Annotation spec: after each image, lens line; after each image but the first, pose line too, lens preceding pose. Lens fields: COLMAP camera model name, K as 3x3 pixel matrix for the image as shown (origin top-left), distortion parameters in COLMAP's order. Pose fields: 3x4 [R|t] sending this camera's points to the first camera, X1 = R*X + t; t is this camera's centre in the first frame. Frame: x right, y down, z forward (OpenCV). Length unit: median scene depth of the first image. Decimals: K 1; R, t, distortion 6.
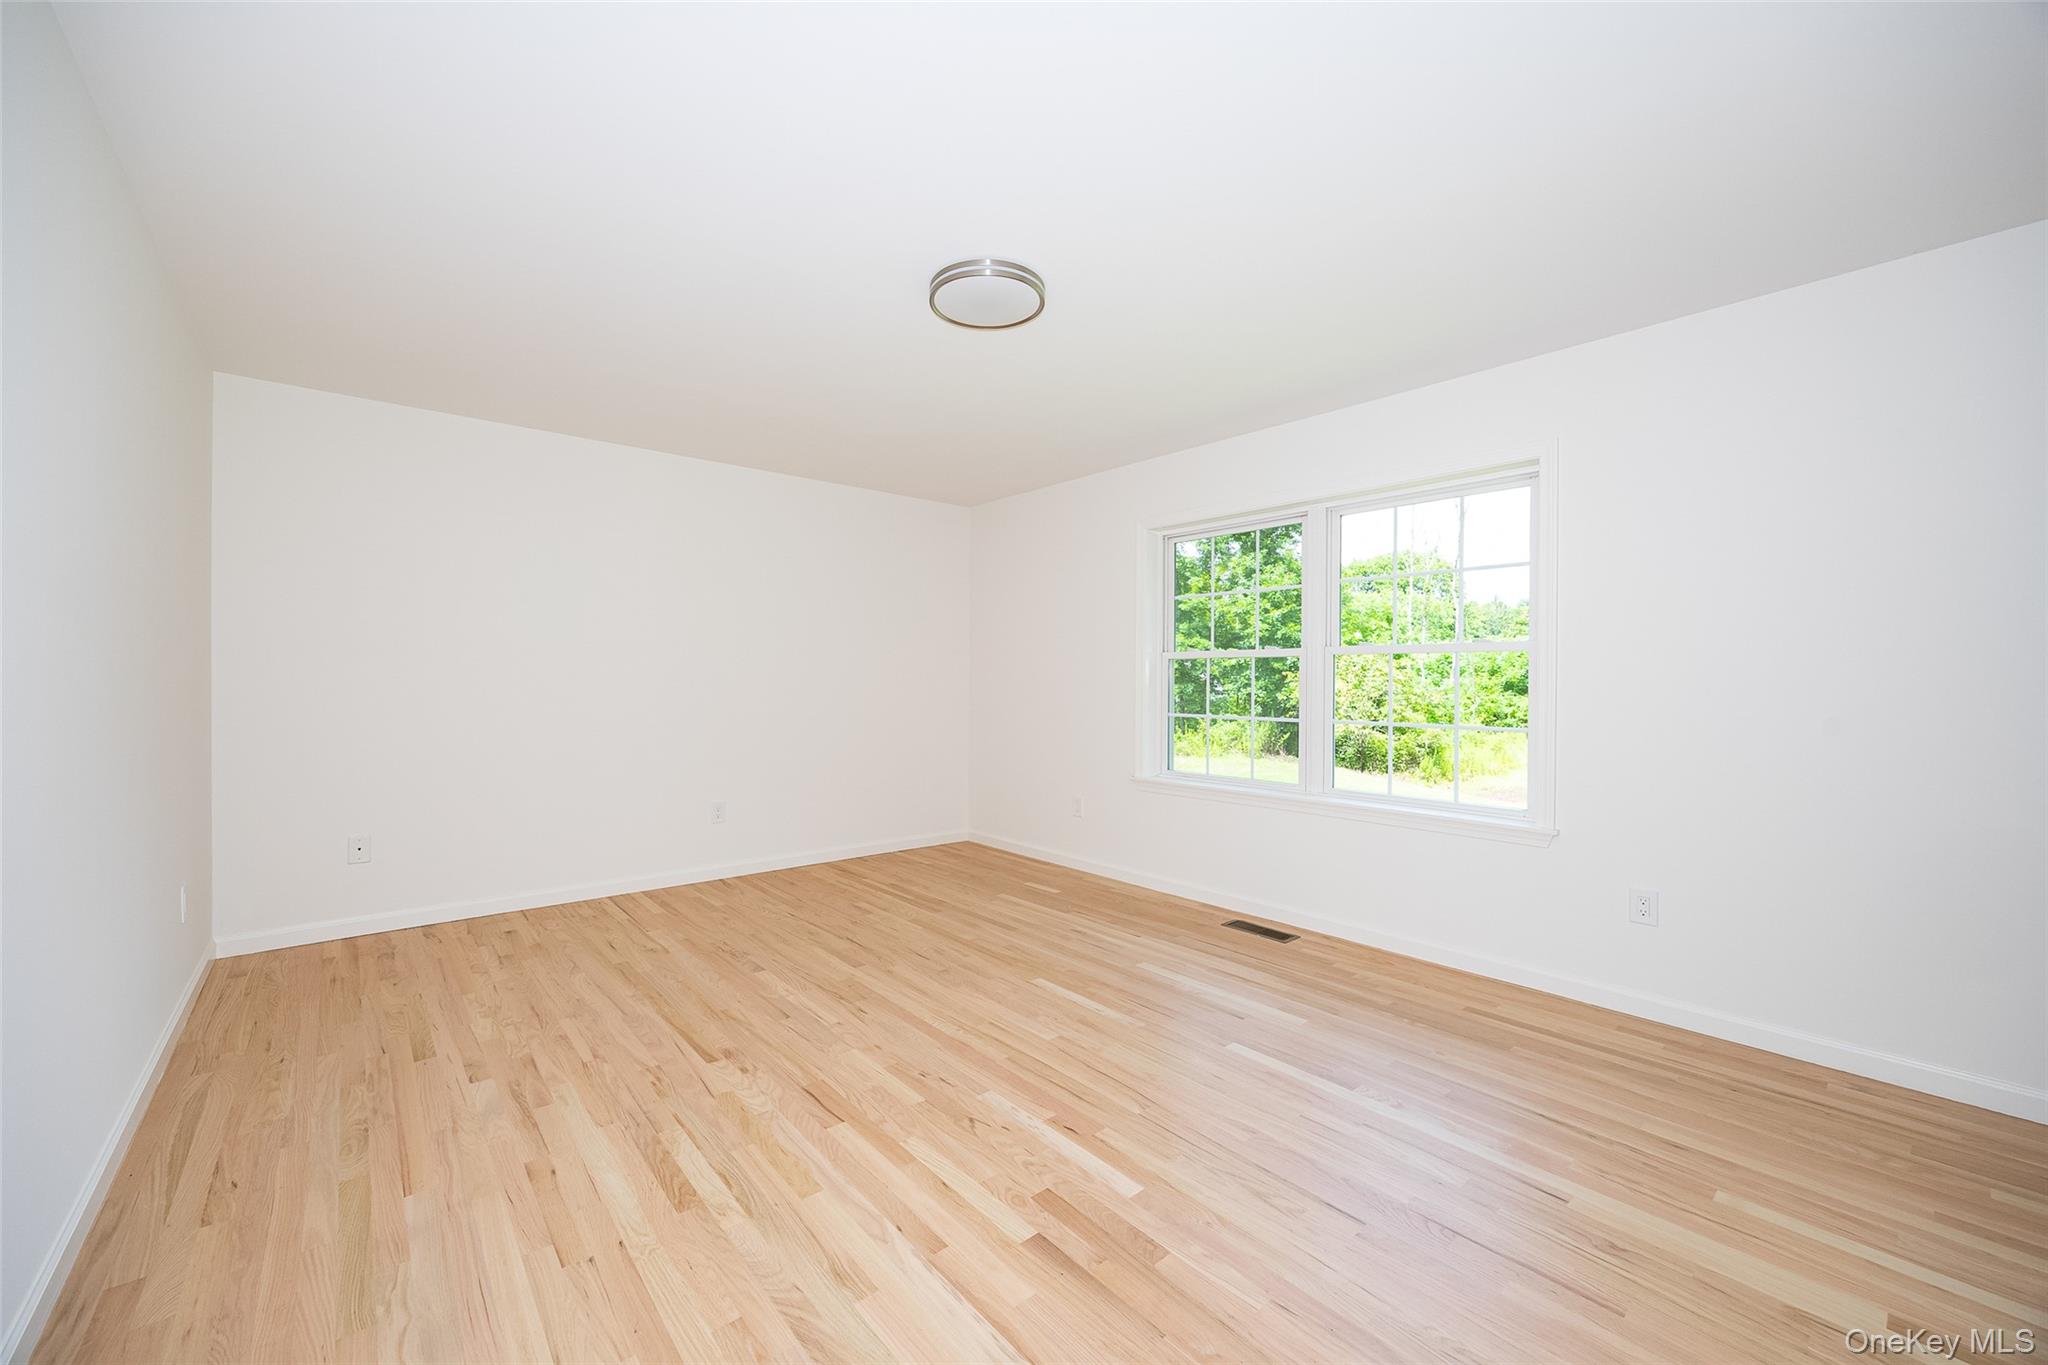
lens RADIAL K [[801.4, 0, 970.5], [0, 801.4, 676.0], [0, 0, 1]] dist [-0.000604, 0.000010]
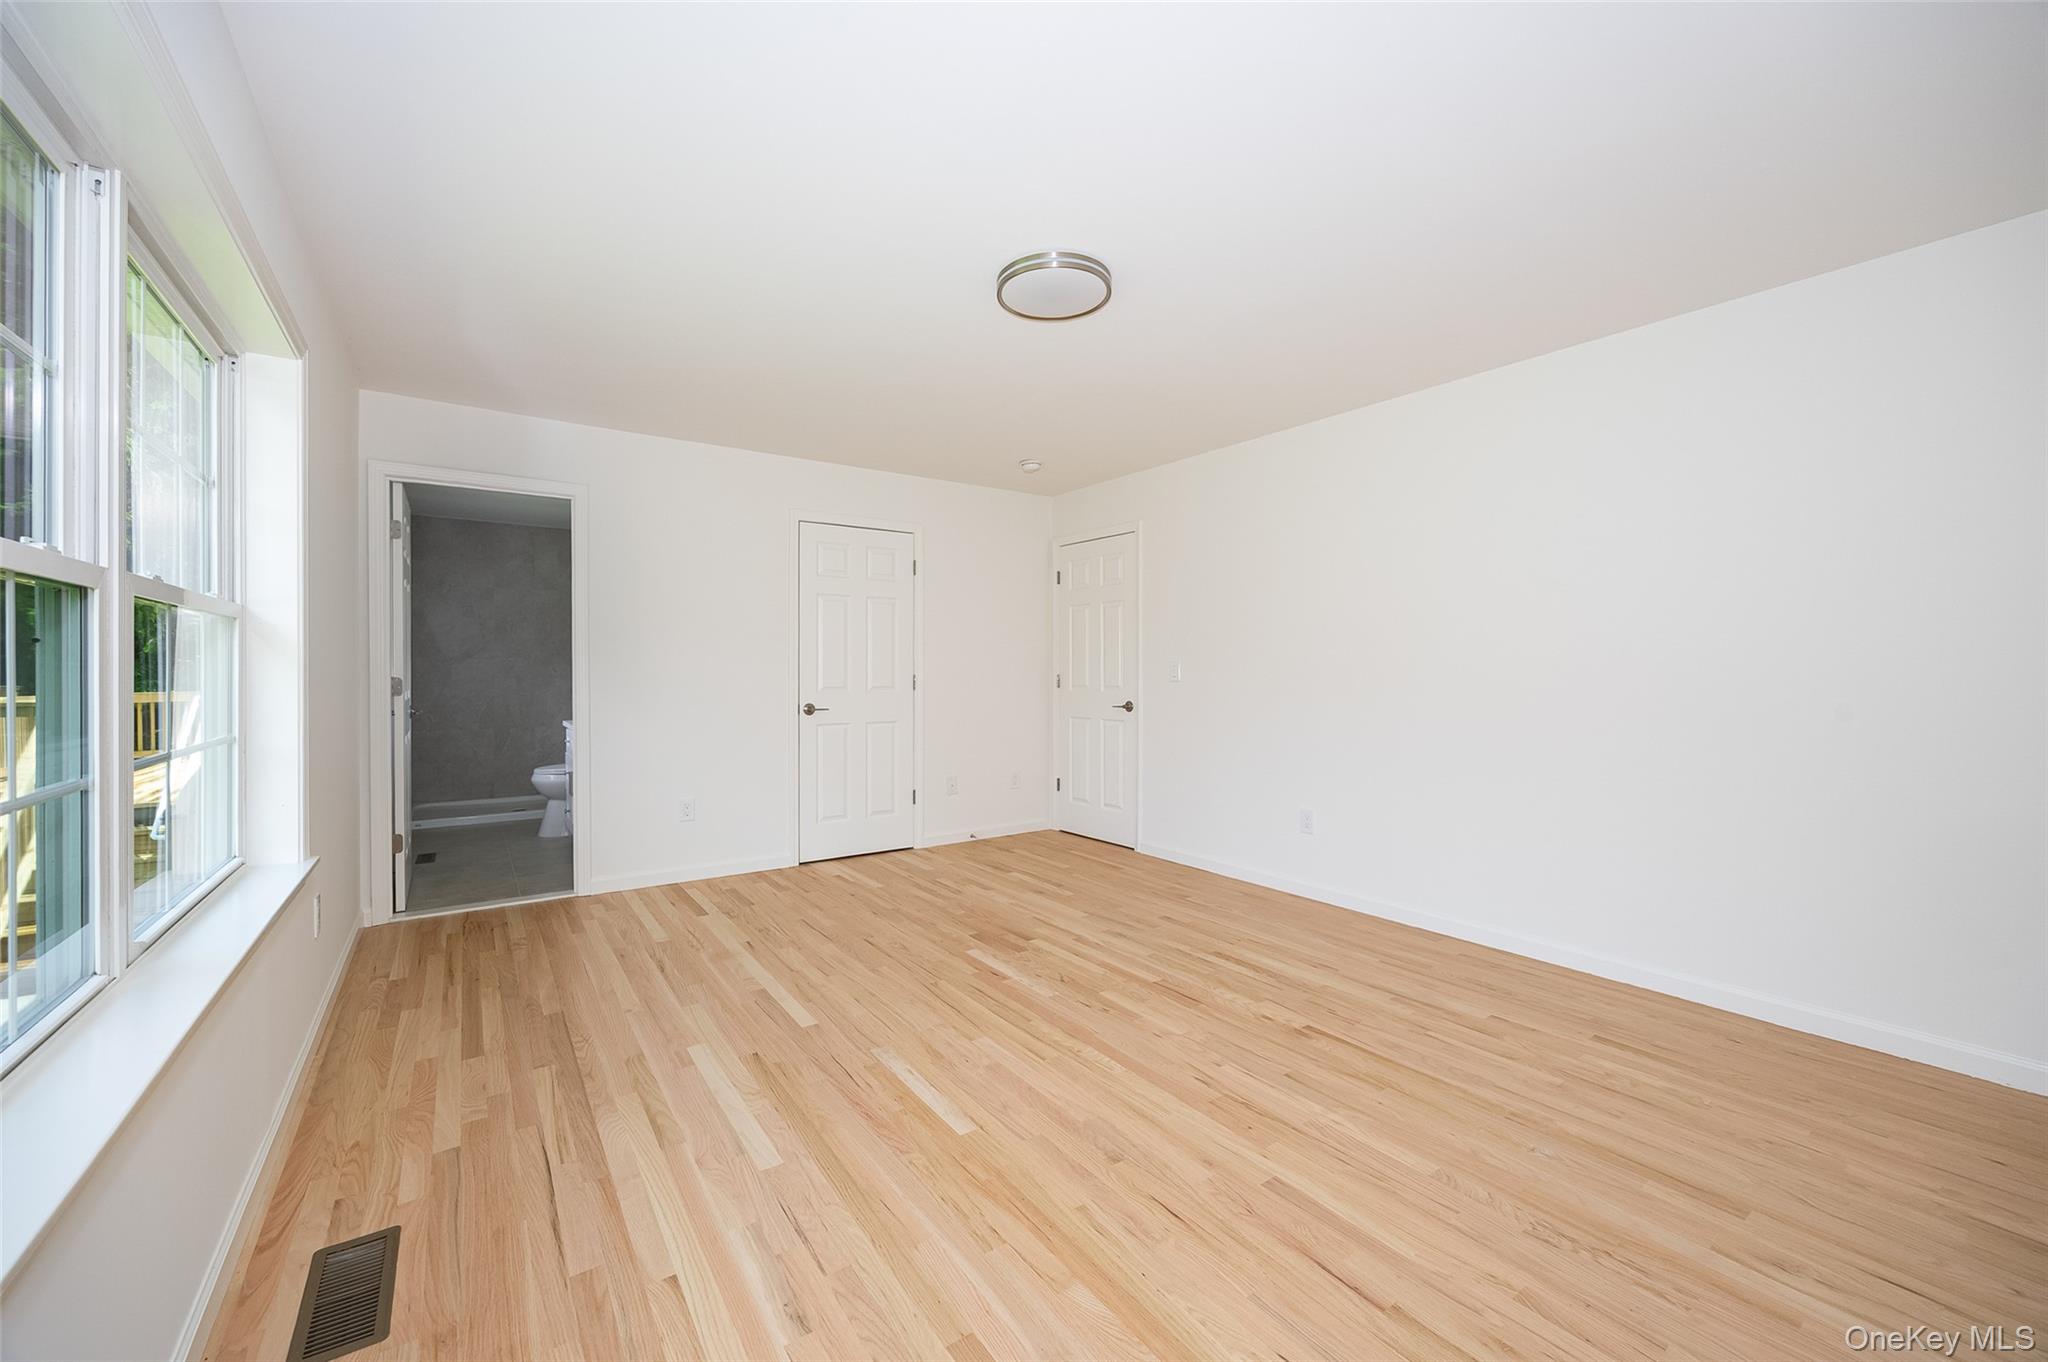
lens RADIAL K [[801.4, 0, 970.5], [0, 801.4, 674.5], [0, 0, 1]] dist [-0.000604, 0.000010]
pose [[-0.995029, -0.007190, 0.099326, 0.021792], [-0.006955, 0.999972, 0.002719, 0.009072], [-0.099343, 0.002015, -0.995051, 2.012524]]
